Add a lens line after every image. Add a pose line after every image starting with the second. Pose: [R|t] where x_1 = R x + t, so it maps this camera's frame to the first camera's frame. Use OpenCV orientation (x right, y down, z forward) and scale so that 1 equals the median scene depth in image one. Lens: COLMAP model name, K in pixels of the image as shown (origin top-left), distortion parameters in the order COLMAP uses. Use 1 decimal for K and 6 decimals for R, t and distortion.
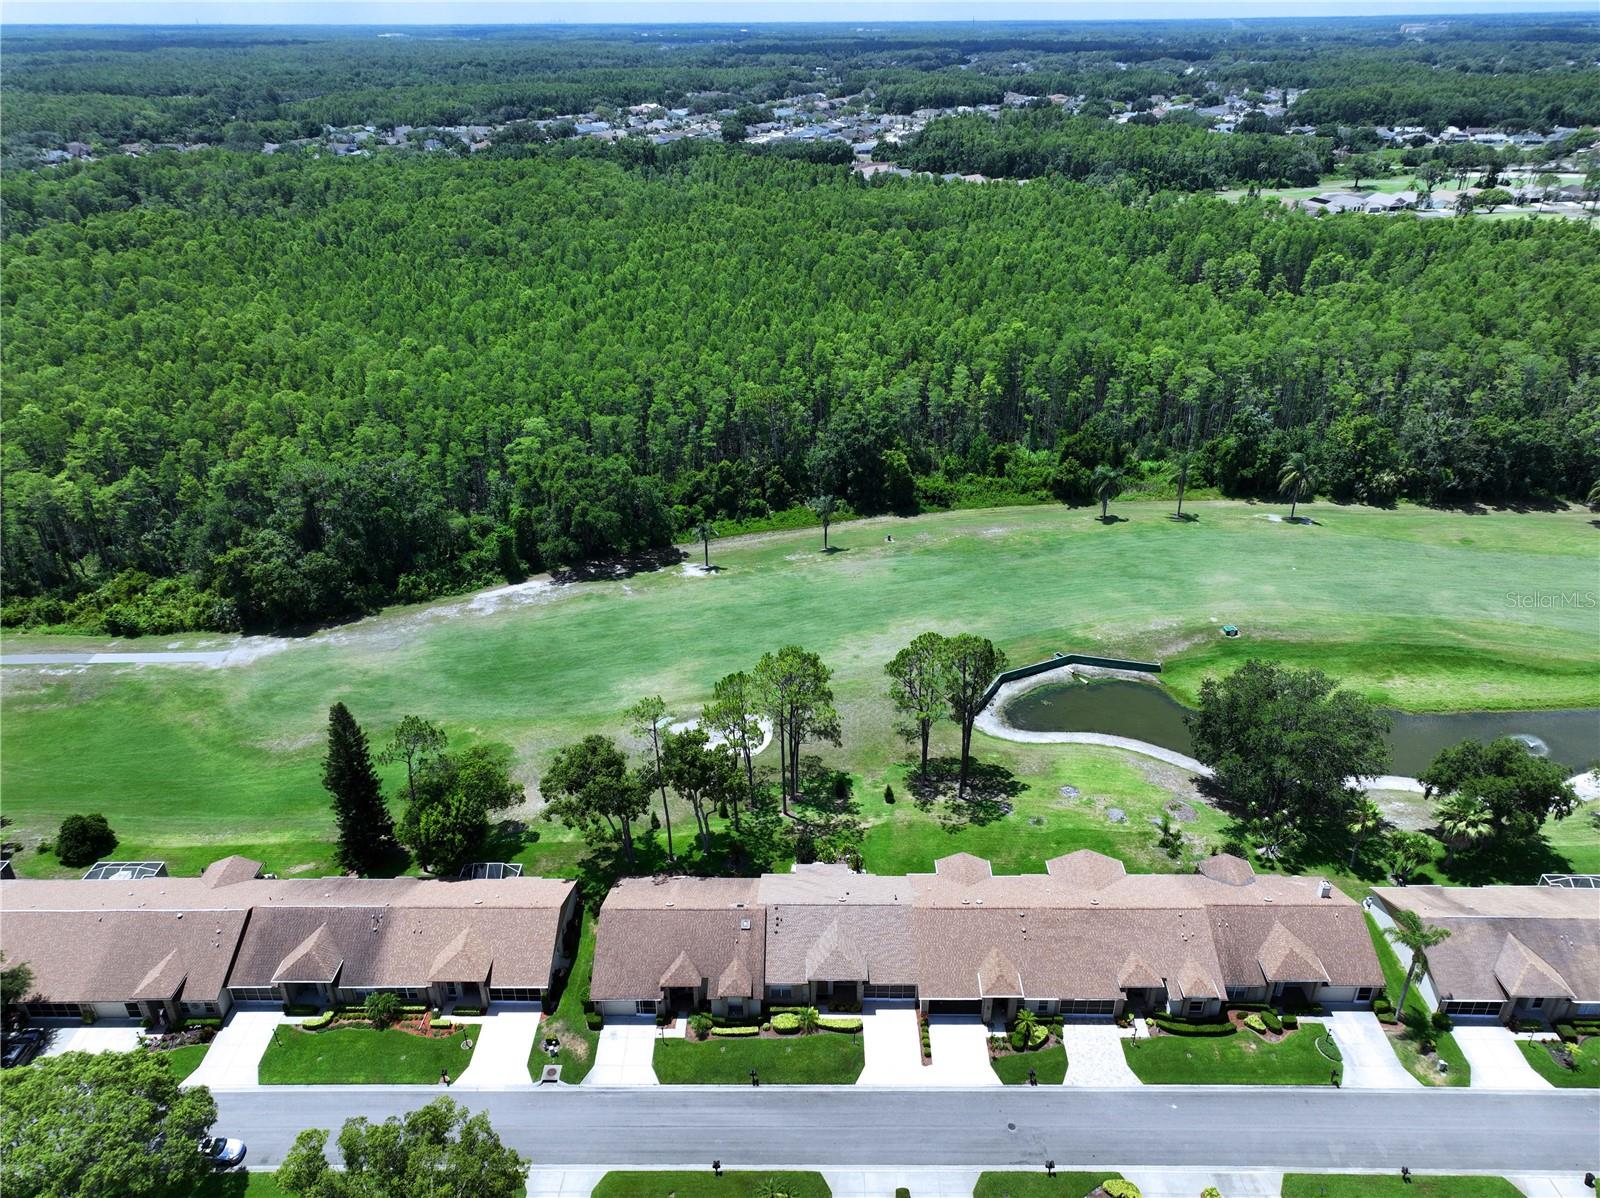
lens RADIAL K [[1125.4, 0, 800.0], [0, 1125.4, 599.0], [0, 0, 1]] dist [0.006426, 0.001406]
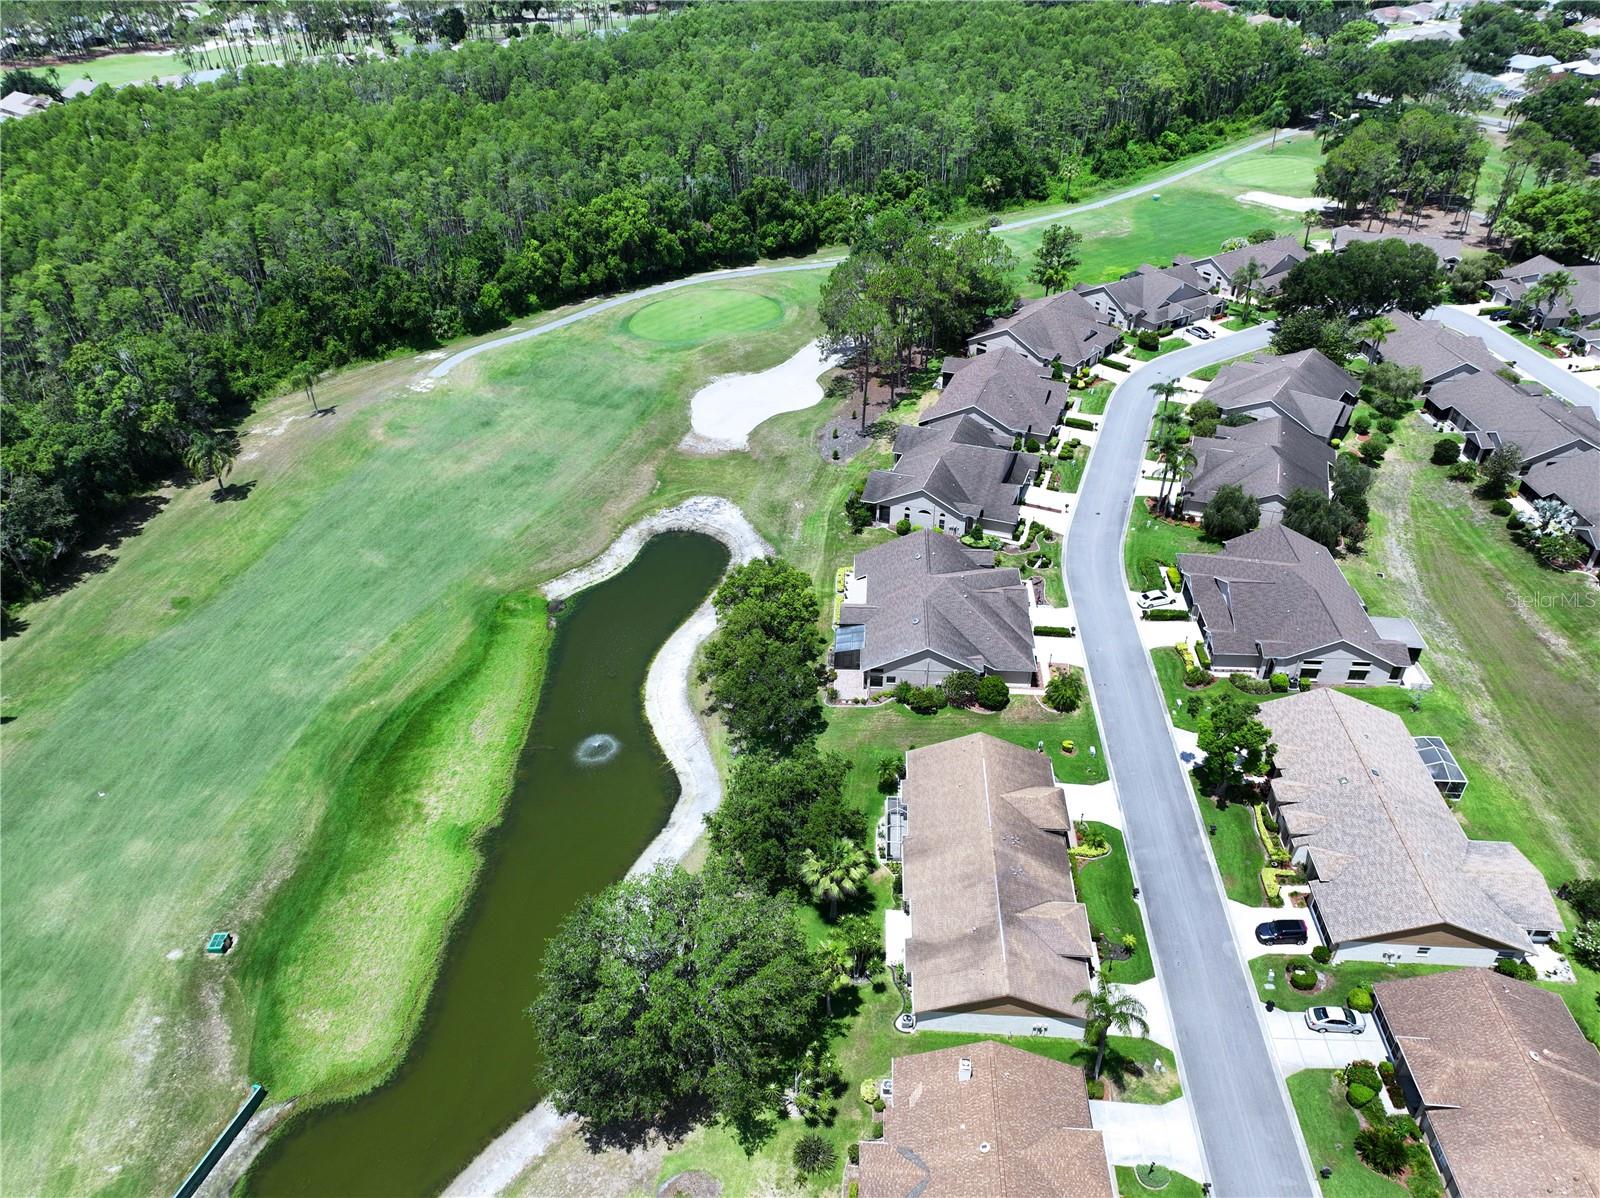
lens RADIAL K [[1125.4, 0, 800.0], [0, 1125.4, 599.0], [0, 0, 1]] dist [0.006426, 0.001406]
pose [[0.035777, -0.556246, 0.830247, 0.004165], [0.452779, 0.749642, 0.482731, -0.249867], [-0.890905, 0.358648, 0.278676, 0.494393]]
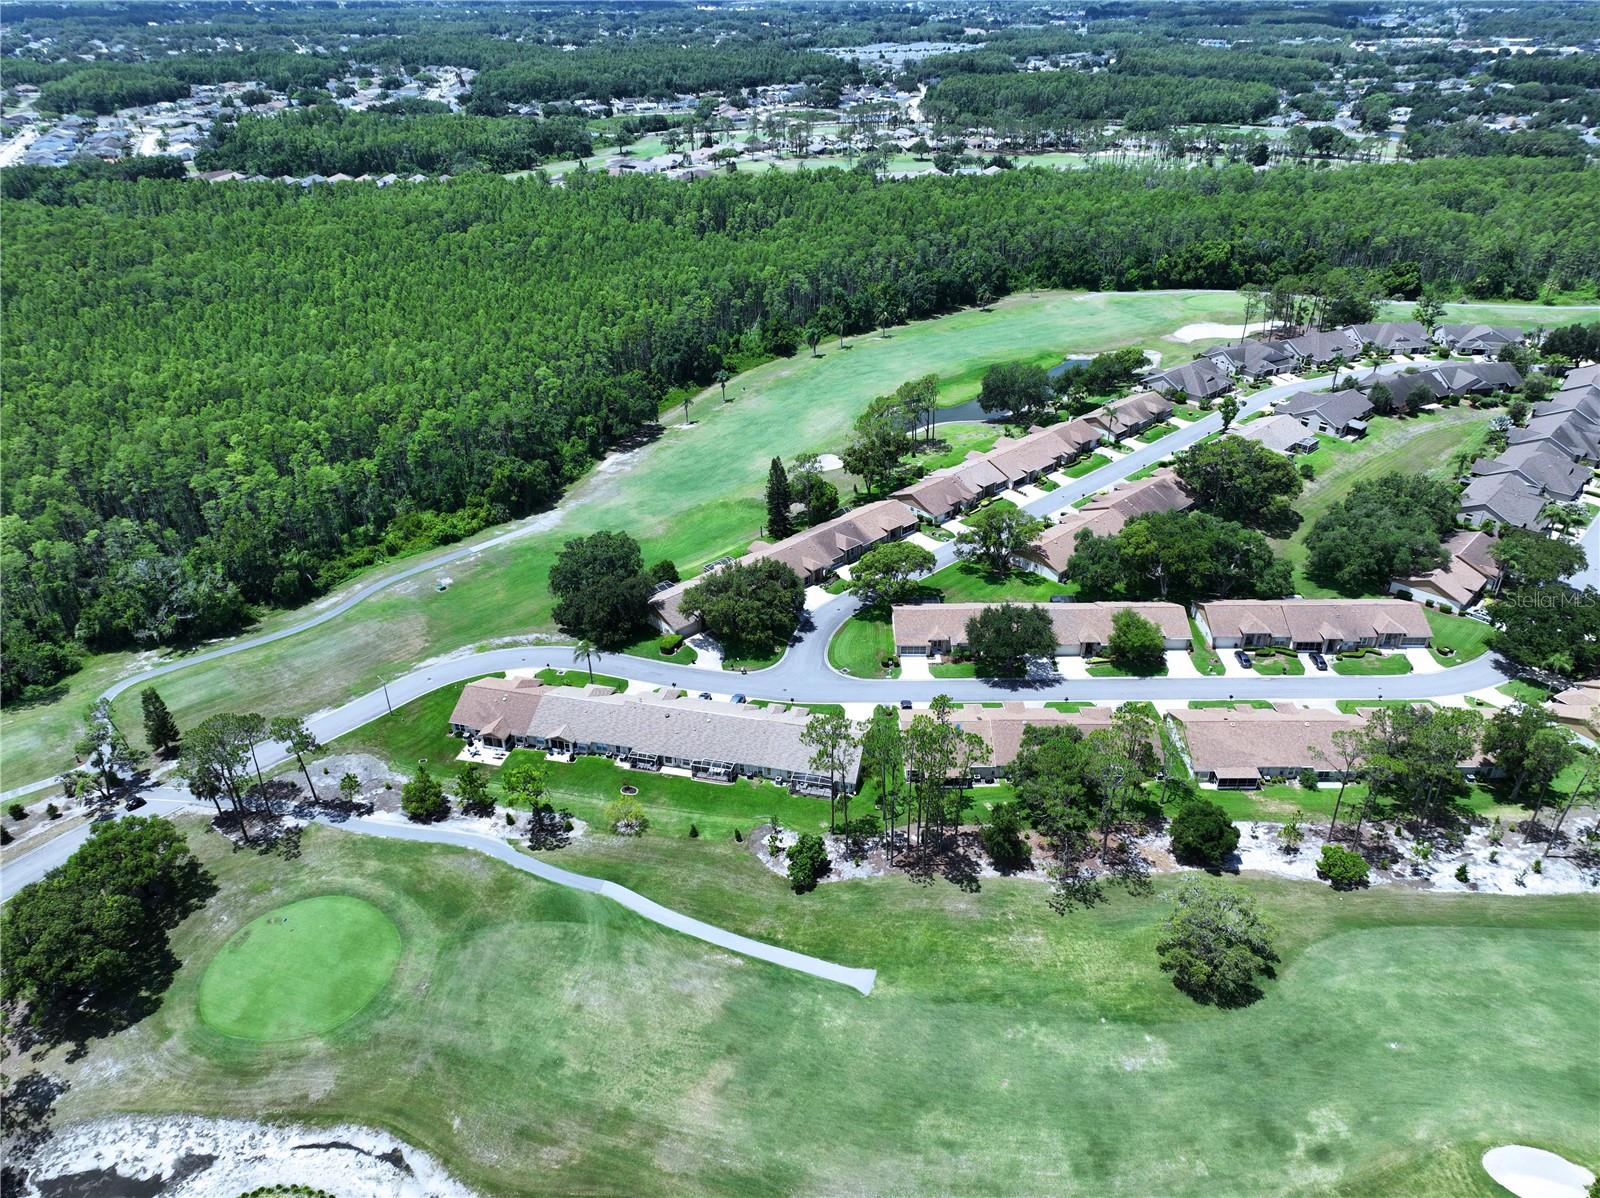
lens RADIAL K [[1125.4, 0, 800.0], [0, 1125.4, 599.0], [0, 0, 1]] dist [0.006426, 0.001406]
pose [[0.713369, -0.336622, 0.614646, -1.232792], [0.315751, 0.937399, 0.146918, 0.029615], [-0.625625, 0.089268, 0.775000, -0.477047]]
